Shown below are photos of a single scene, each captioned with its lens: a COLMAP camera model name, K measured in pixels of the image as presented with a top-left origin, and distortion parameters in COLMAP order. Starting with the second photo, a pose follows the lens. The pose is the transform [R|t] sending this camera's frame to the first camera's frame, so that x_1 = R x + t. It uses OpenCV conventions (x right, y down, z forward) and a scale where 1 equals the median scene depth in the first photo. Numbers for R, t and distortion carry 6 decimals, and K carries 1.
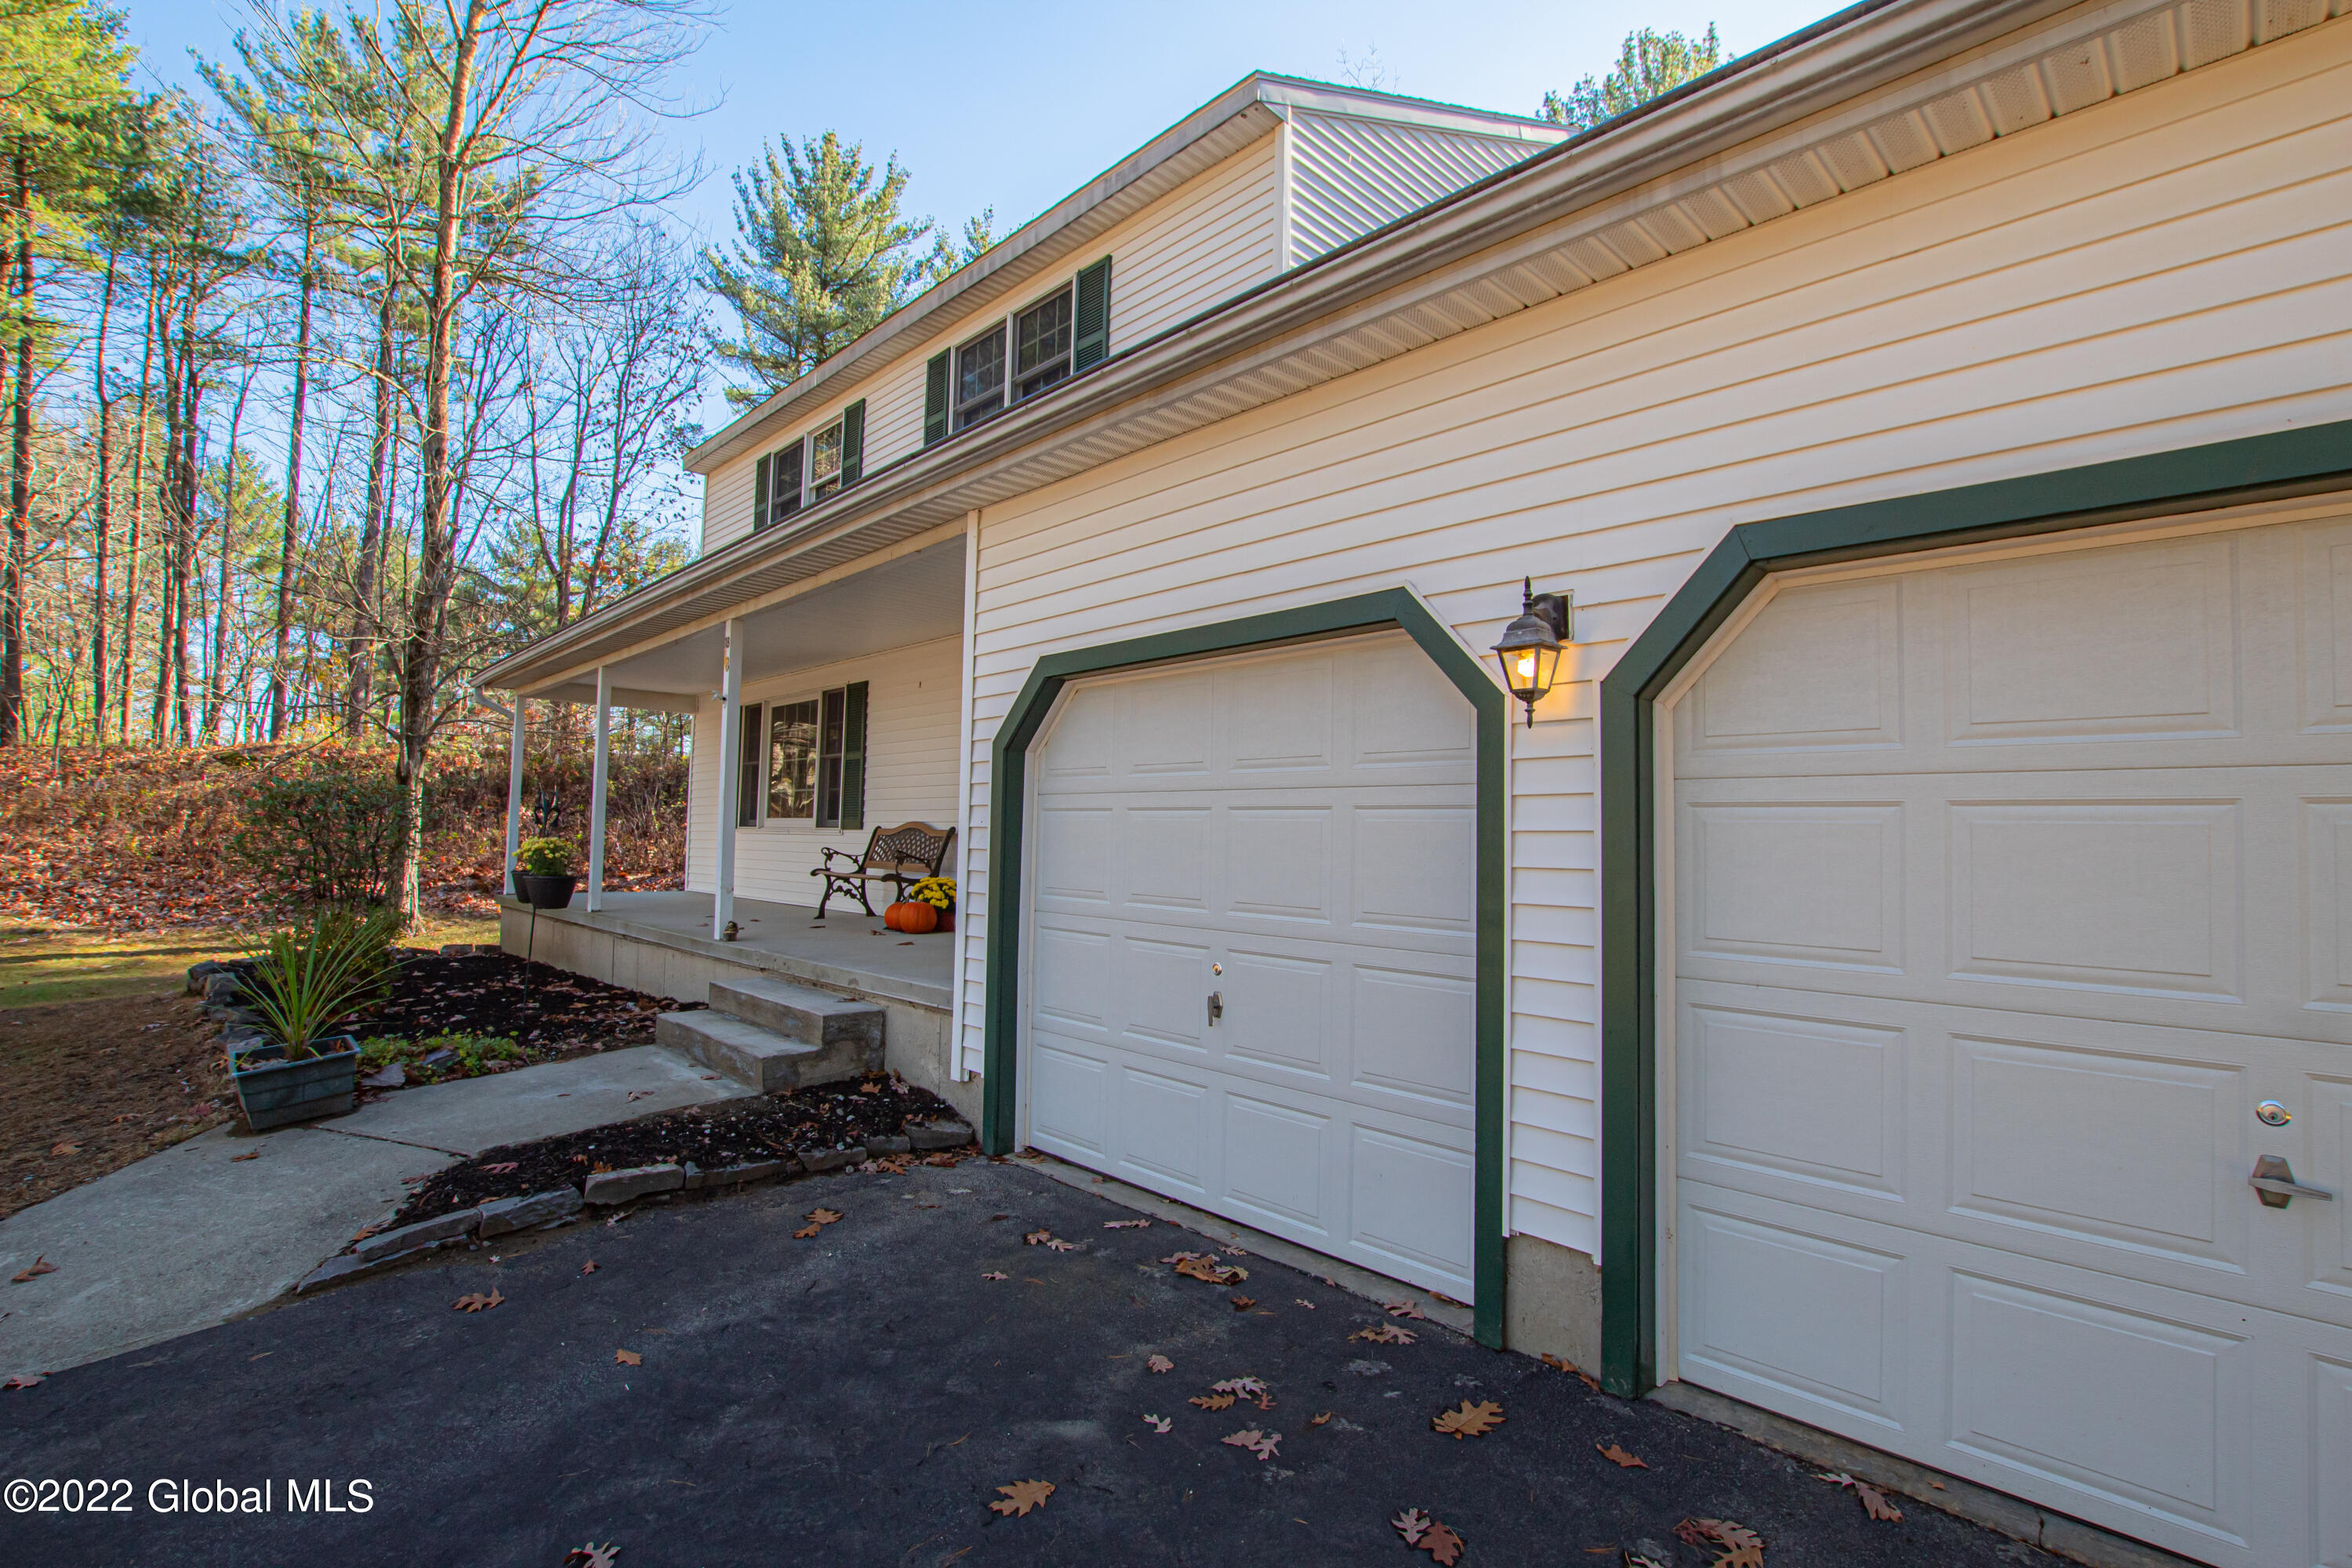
lens RADIAL K [[1090.4, 0, 1176.0], [0, 1090.4, 792.0], [0, 0, 1]] dist [-0.027432, 0.001383]
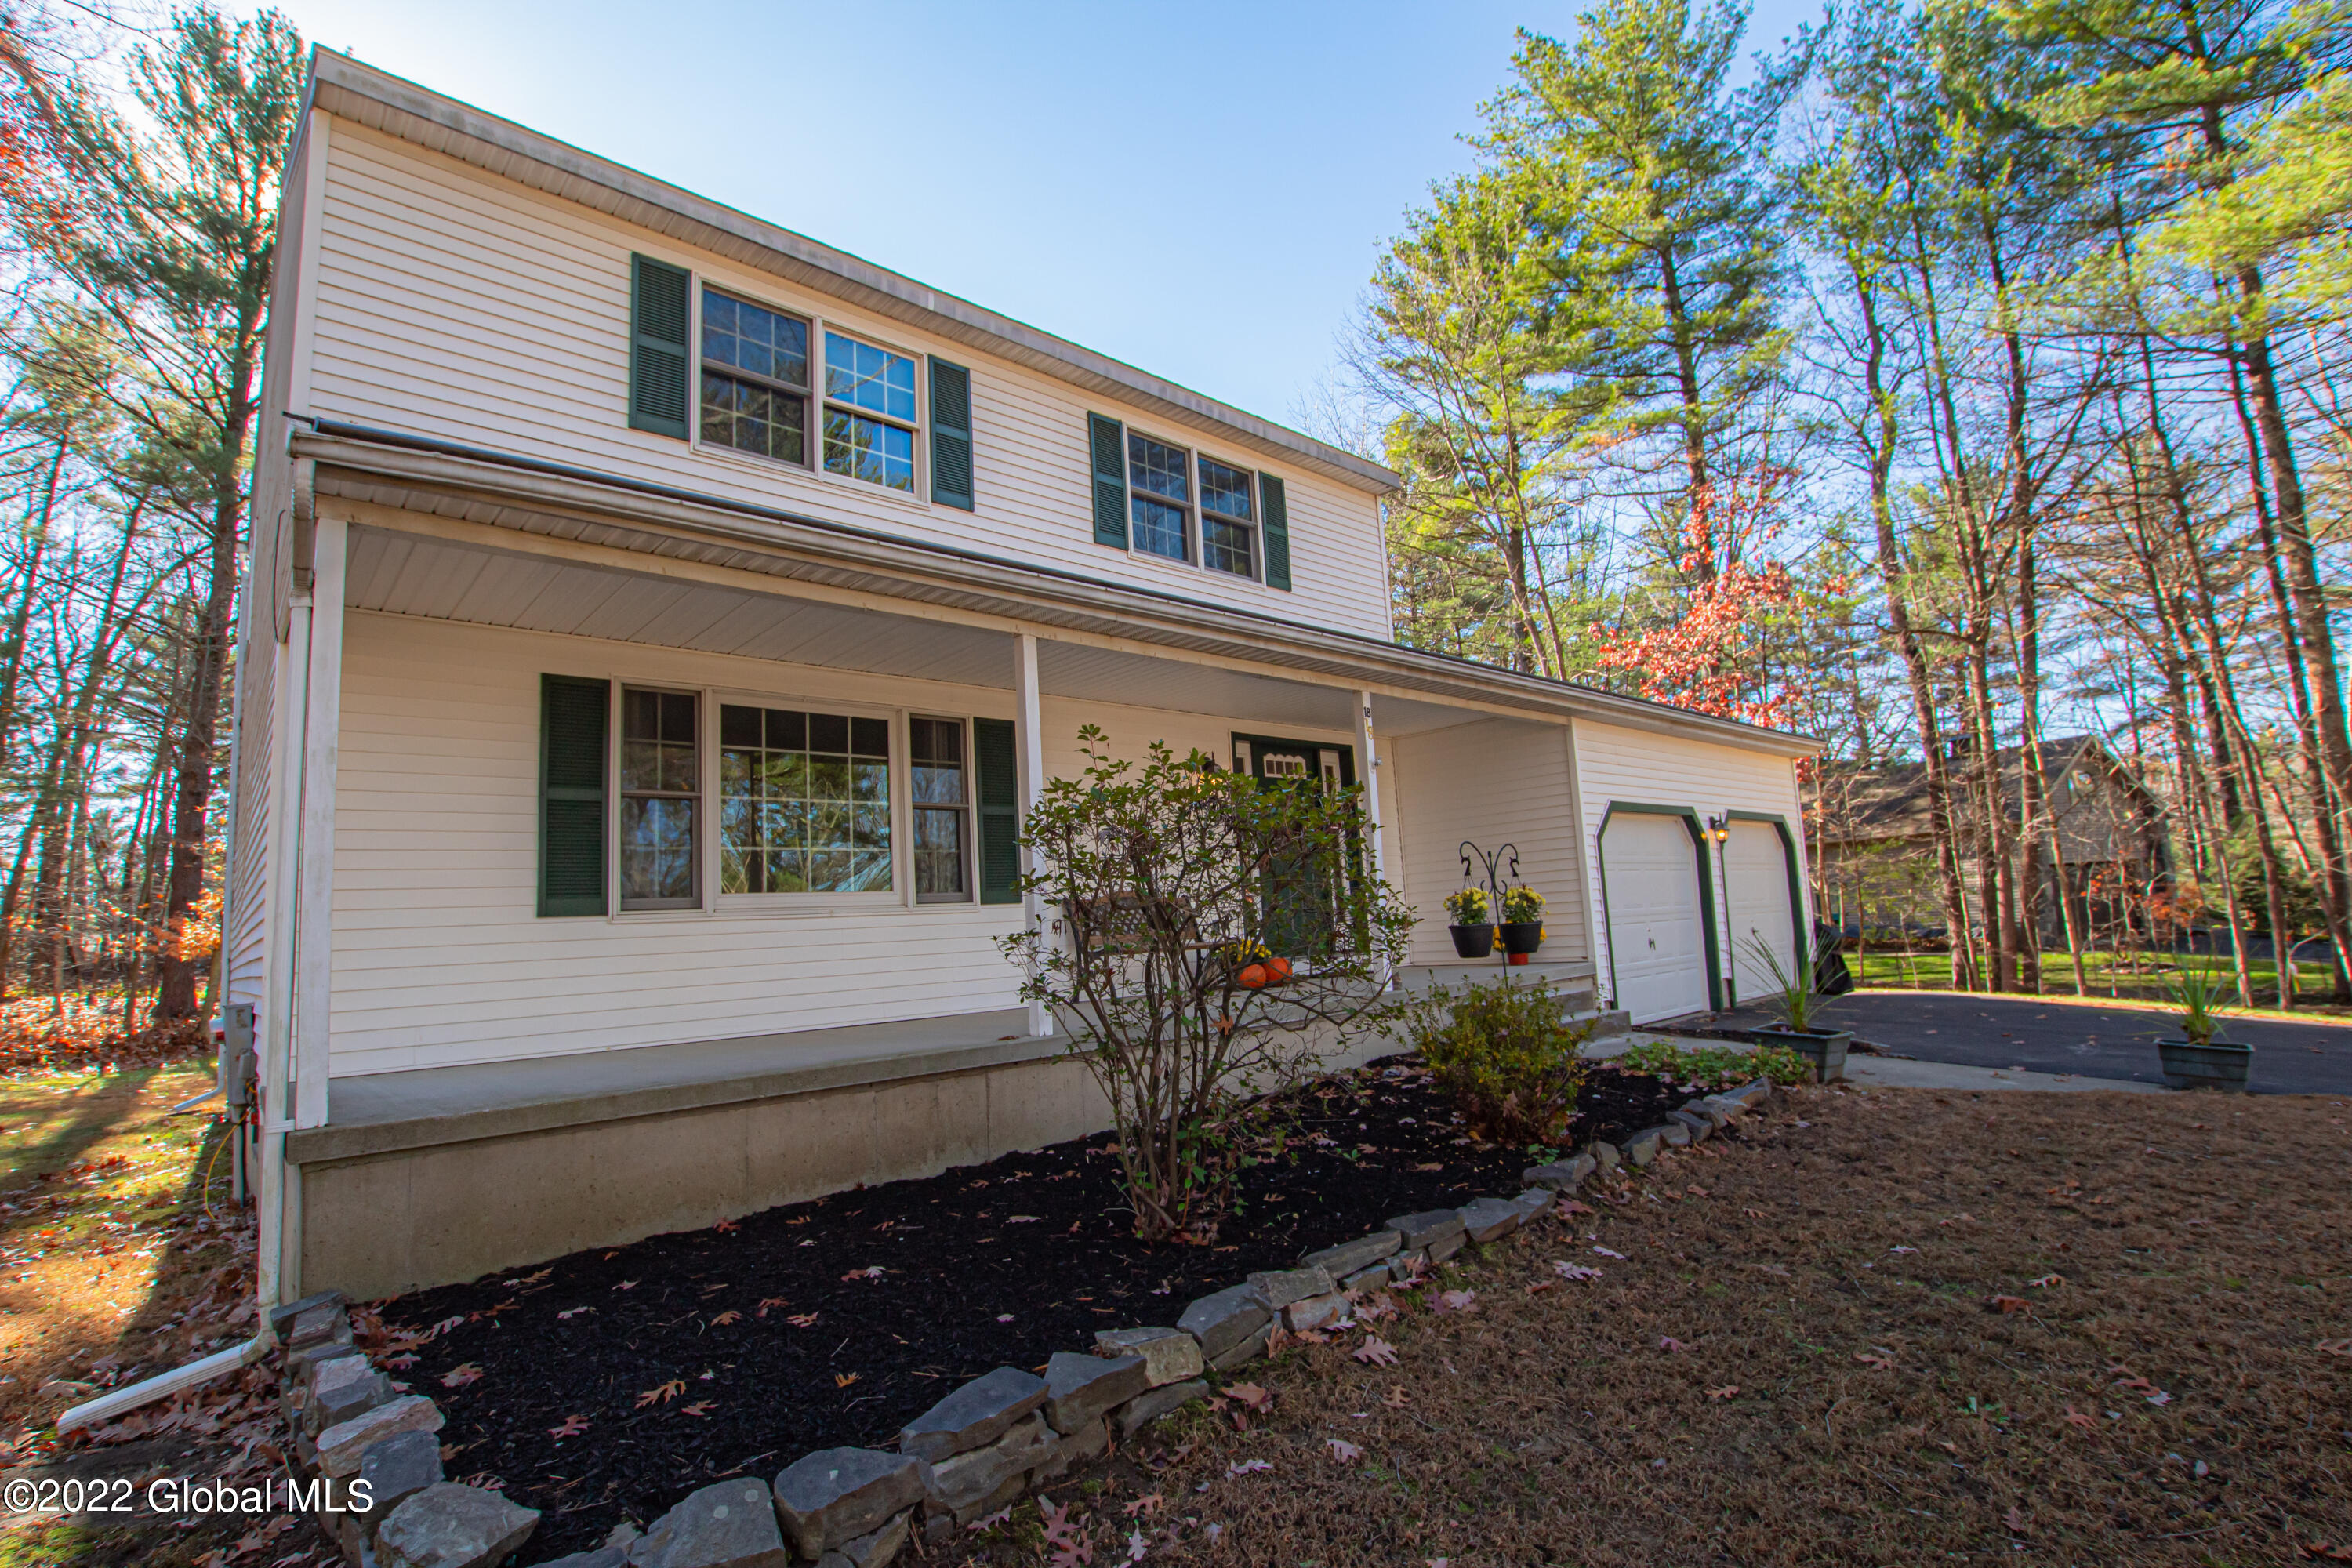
lens RADIAL K [[1090.4, 0, 1176.0], [0, 1090.4, 792.0], [0, 0, 1]] dist [-0.027432, 0.001383]
pose [[0.020708, 0.101898, 0.994579, -2.333671], [0.007402, 0.994750, -0.102069, 0.076892], [-0.999758, 0.009475, 0.019845, 1.831512]]
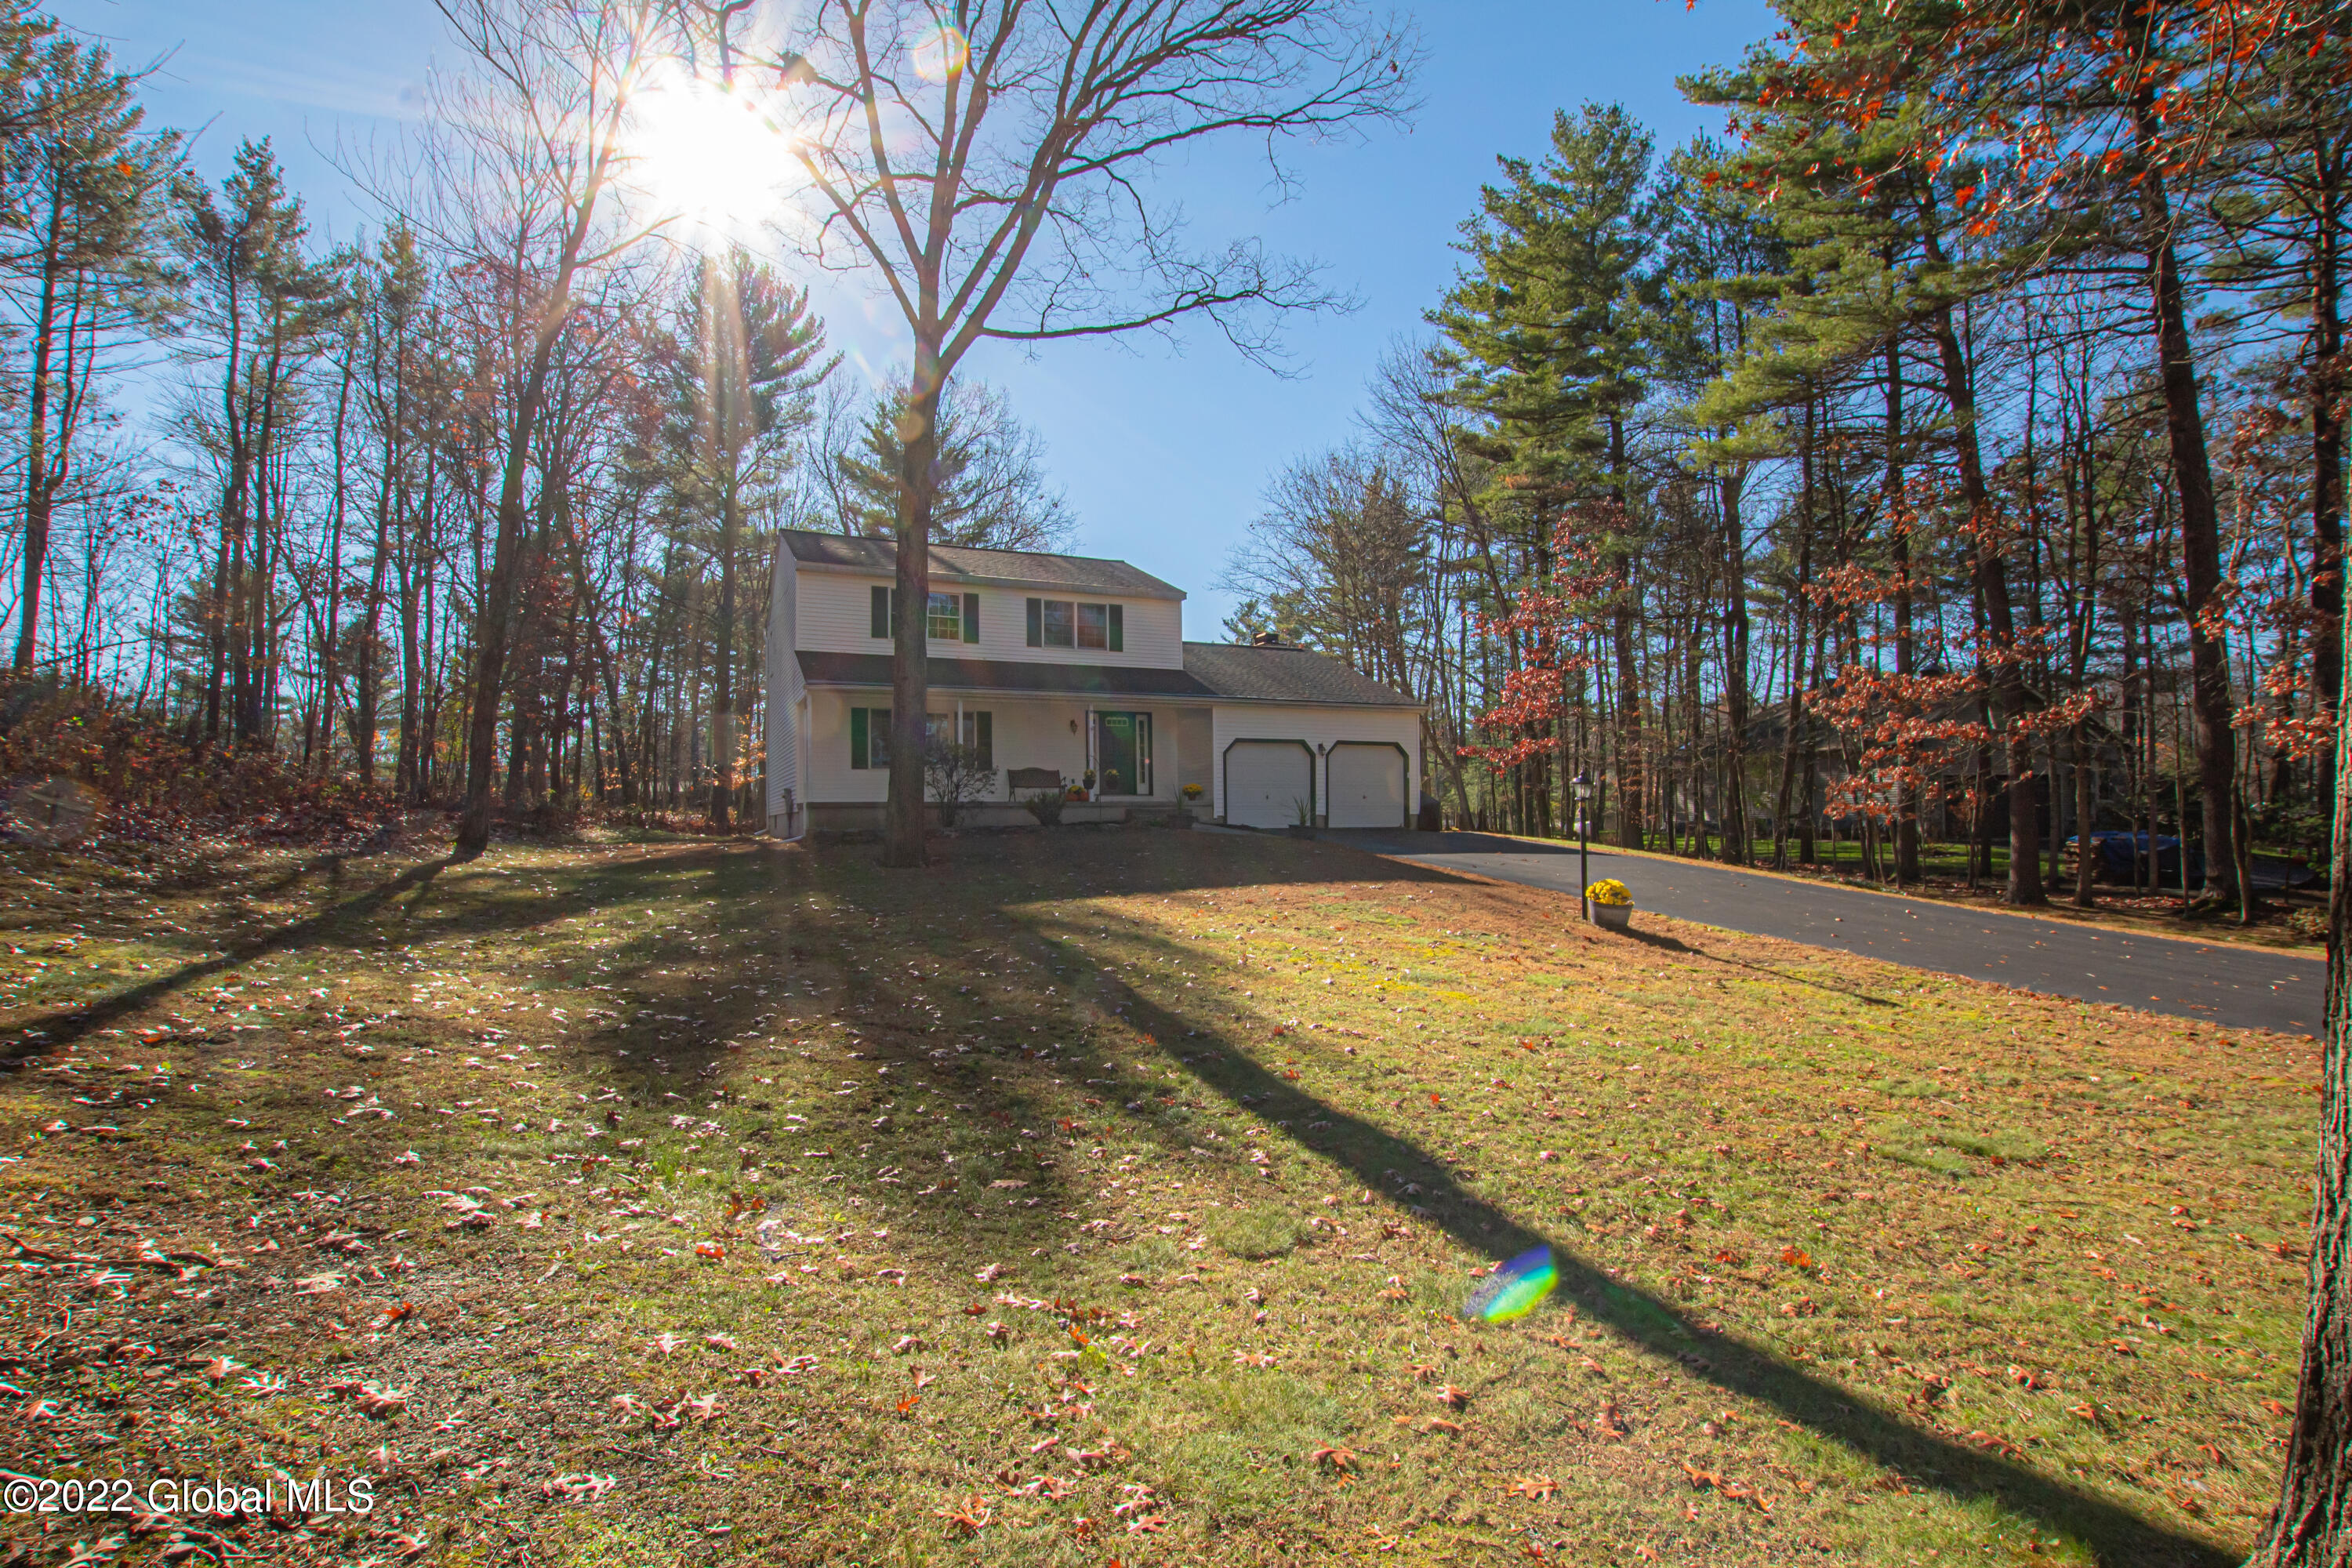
lens RADIAL K [[1100.4, 0, 1177.3], [0, 1100.4, 797.5], [0, 0, 1]] dist [-0.031634, 0.000586]
pose [[0.324517, -0.005544, 0.945864, -5.488493], [-0.028688, 0.999465, 0.015701, 0.097318], [-0.945445, -0.032230, 0.324184, -0.538409]]
